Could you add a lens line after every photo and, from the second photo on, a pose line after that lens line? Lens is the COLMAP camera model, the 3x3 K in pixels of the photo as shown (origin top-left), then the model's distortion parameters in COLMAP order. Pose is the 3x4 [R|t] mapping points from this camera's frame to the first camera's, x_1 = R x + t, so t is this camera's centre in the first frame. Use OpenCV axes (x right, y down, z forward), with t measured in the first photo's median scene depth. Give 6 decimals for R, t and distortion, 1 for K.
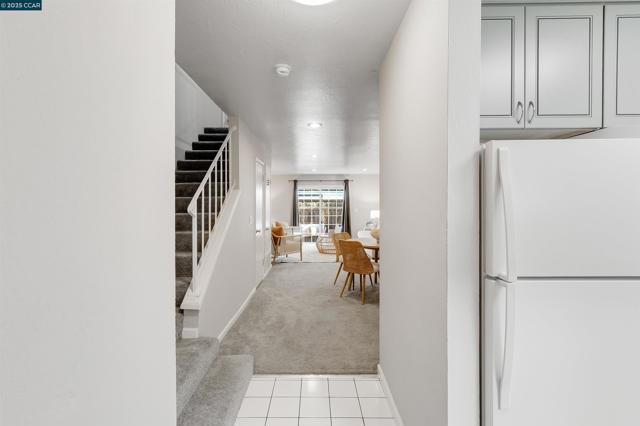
lens RADIAL K [[299.5, 0, 318.3], [0, 299.5, 209.2], [0, 0, 1]] dist [-0.001748, -0.003004]
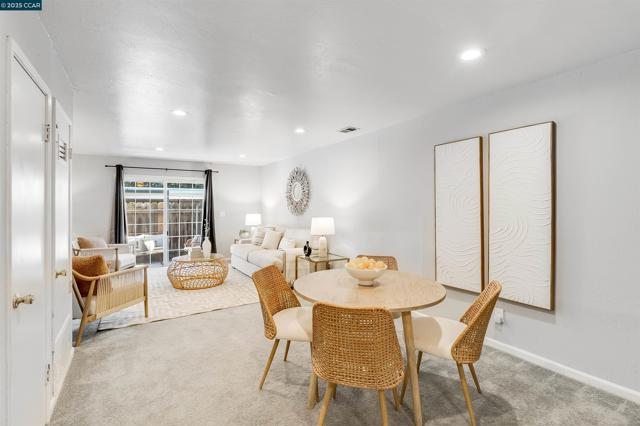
lens RADIAL K [[299.5, 0, 320.3], [0, 299.5, 210.1], [0, 0, 1]] dist [-0.001748, -0.003004]
pose [[0.851755, -0.010749, 0.523830, -0.048498], [0.009913, 0.999941, 0.004400, -0.006936], [-0.523847, 0.001445, 0.851811, 0.282310]]
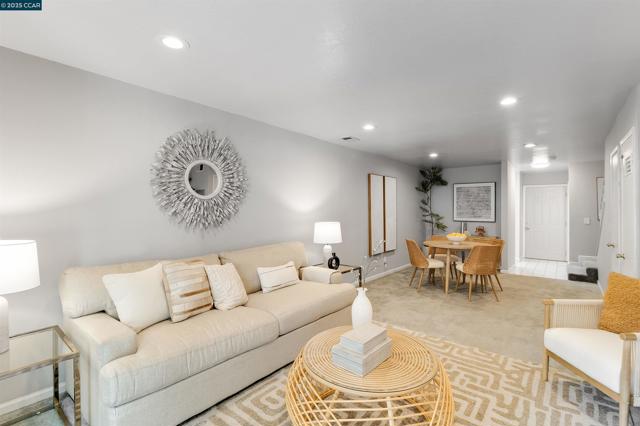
lens RADIAL K [[301.5, 0, 324.7], [0, 301.5, 212.8], [0, 0, 1]] dist [-0.011642, -0.000027]
pose [[-0.772646, -0.006809, 0.634800, -0.052707], [0.003849, 0.999874, 0.015409, -0.012716], [-0.634825, 0.014349, -0.772523, 0.946739]]
